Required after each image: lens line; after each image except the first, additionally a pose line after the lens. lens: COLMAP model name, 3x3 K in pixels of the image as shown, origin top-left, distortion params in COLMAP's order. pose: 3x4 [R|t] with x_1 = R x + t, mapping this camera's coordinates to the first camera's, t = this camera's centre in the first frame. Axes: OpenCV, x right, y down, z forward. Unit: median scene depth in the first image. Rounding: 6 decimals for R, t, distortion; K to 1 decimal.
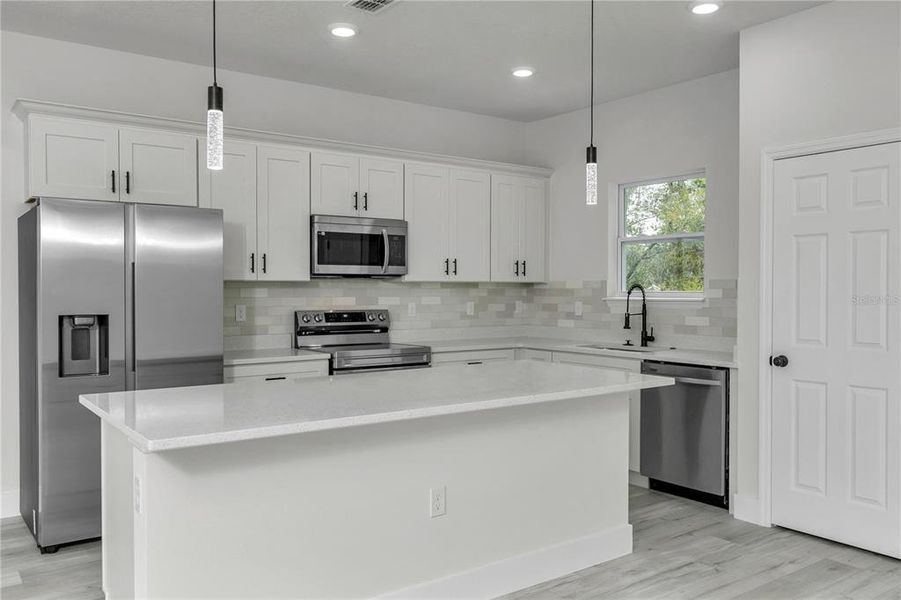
lens RADIAL K [[738.5, 0, 450.5], [0, 738.5, 300.0], [0, 0, 1]] dist [-0.001102, 0.000354]
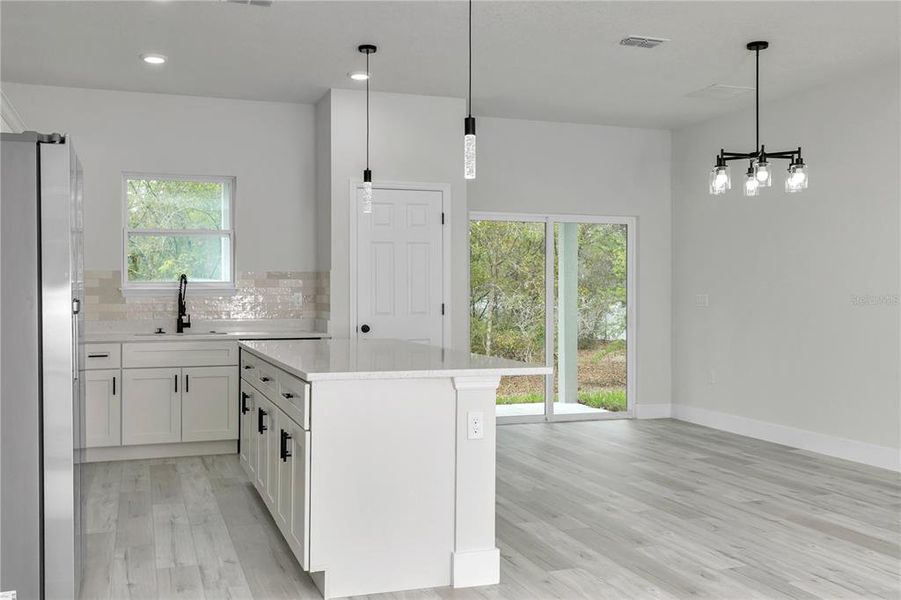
lens RADIAL K [[862.1, 0, 438.7], [0, 862.1, 284.4], [0, 0, 1]] dist [0.008094, 0.001816]
pose [[0.296694, 0.007393, 0.954944, -0.842070], [0.016997, 0.999771, -0.013021, 0.015811], [-0.954821, 0.020094, 0.296501, 0.275523]]
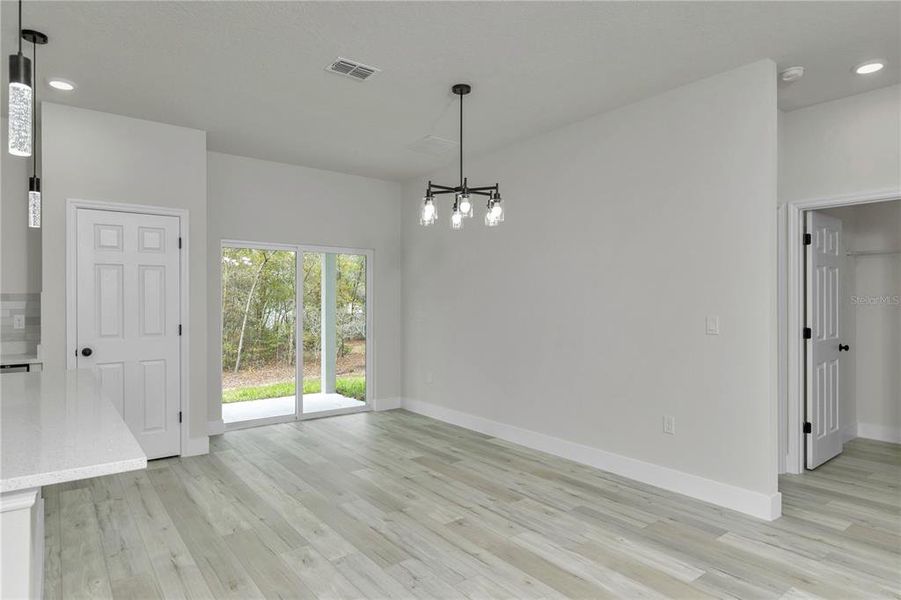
lens RADIAL K [[519.4, 0, 450.5], [0, 519.4, 300.0], [0, 0, 1]] dist [0.002059, -0.000088]
pose [[-0.019329, 0.003216, 0.999808, -0.421992], [0.019163, 0.999812, -0.002846, -0.000443], [-0.999630, 0.019104, -0.019387, 0.244570]]
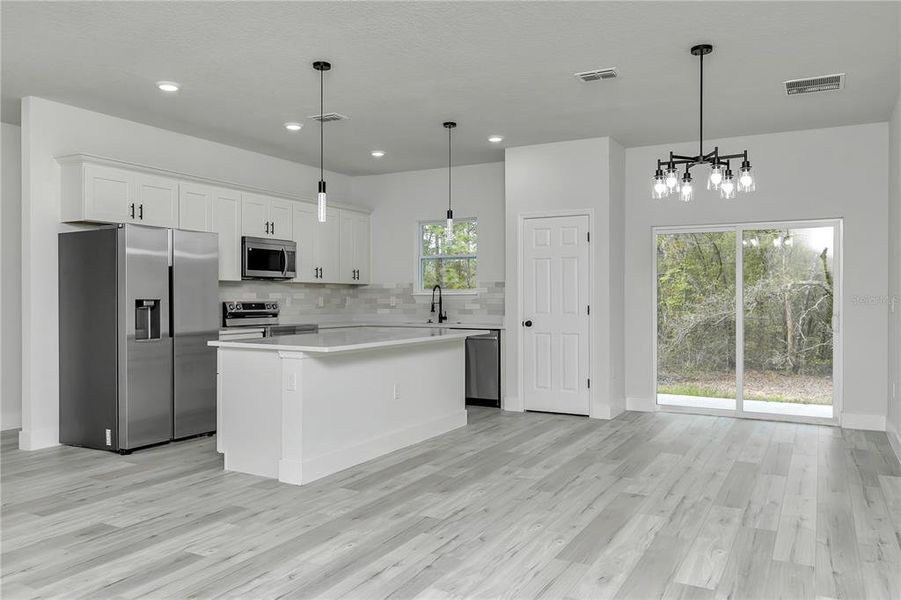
lens RADIAL K [[677.4, 0, 450.5], [0, 677.4, 300.0], [0, 0, 1]] dist [-0.003538, -0.001504]
pose [[0.907524, -0.003085, 0.419989, -0.359548], [0.008206, 0.999912, -0.010387, 0.028522], [-0.419920, 0.012872, 0.907470, -0.388578]]
